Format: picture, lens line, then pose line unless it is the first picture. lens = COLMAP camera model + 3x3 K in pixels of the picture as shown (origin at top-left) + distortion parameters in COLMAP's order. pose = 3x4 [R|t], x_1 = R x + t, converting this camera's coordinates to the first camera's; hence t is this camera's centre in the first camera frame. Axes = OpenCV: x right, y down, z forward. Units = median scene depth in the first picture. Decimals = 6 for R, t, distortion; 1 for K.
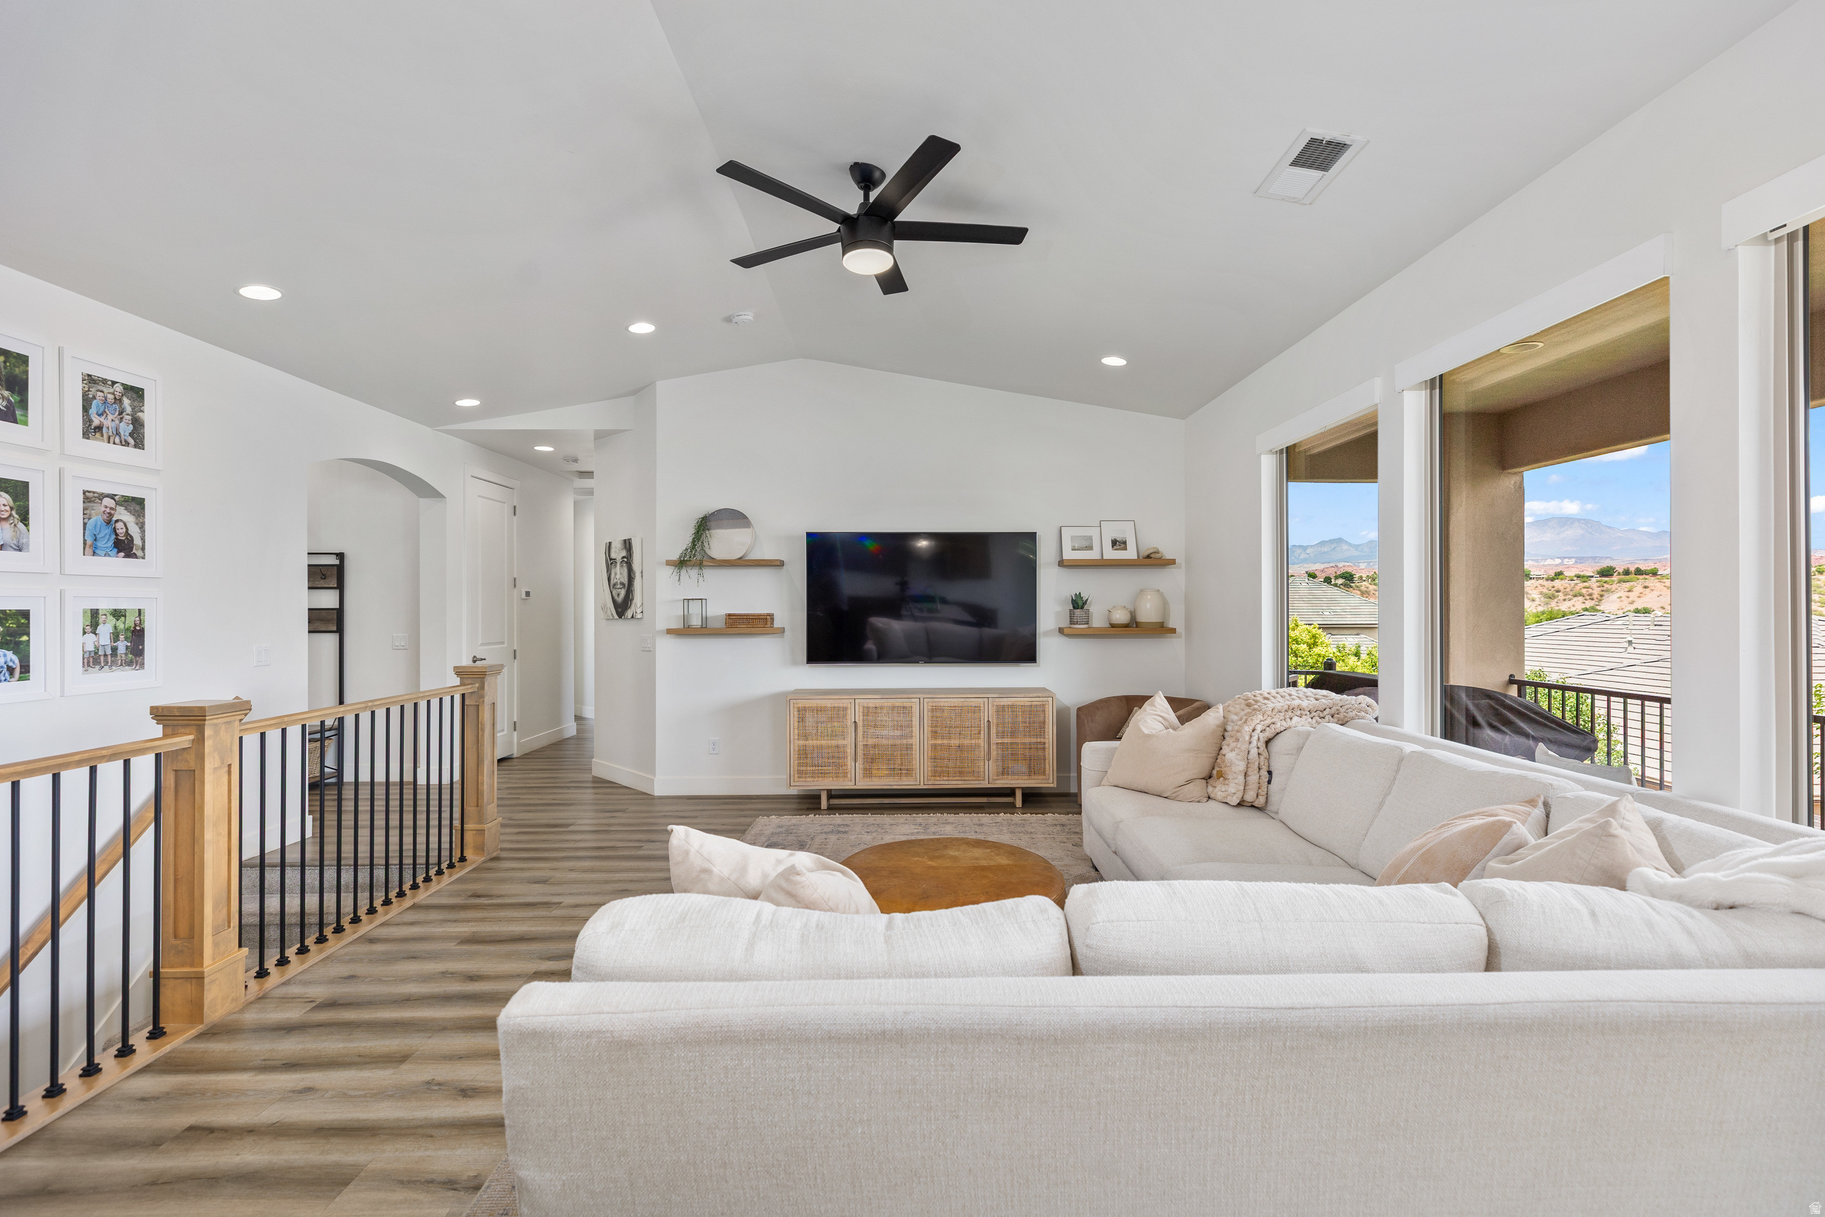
lens RADIAL K [[818.2, 0, 912.5], [0, 818.2, 608.5], [0, 0, 1]] dist [0.001037, 0.005995]
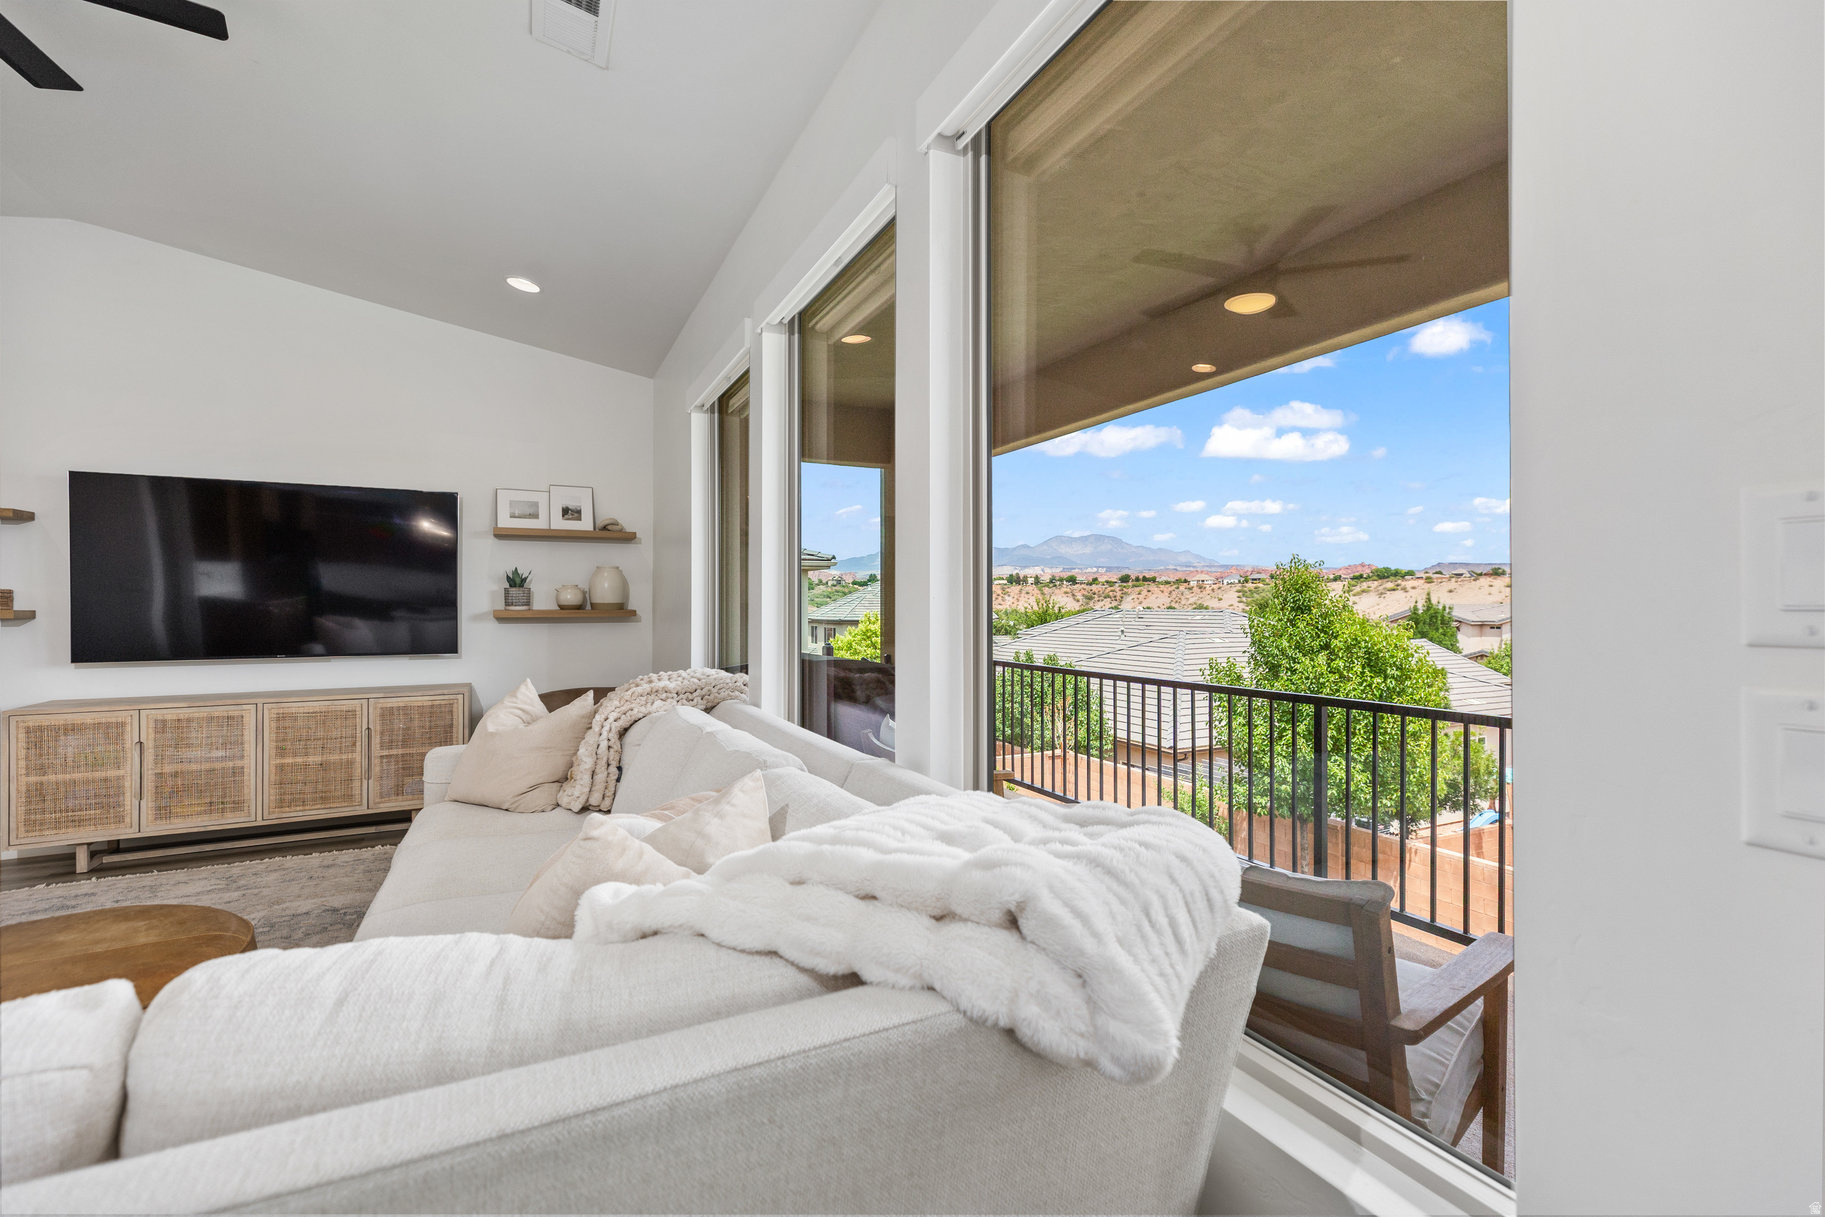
lens RADIAL K [[818.2, 0, 912.5], [0, 818.2, 608.5], [0, 0, 1]] dist [0.001037, 0.005995]
pose [[0.903779, -0.000920, 0.427999, 0.226568], [0.001193, 0.999999, -0.000370, 0.024344], [-0.427998, 0.000845, 0.903779, 0.075020]]
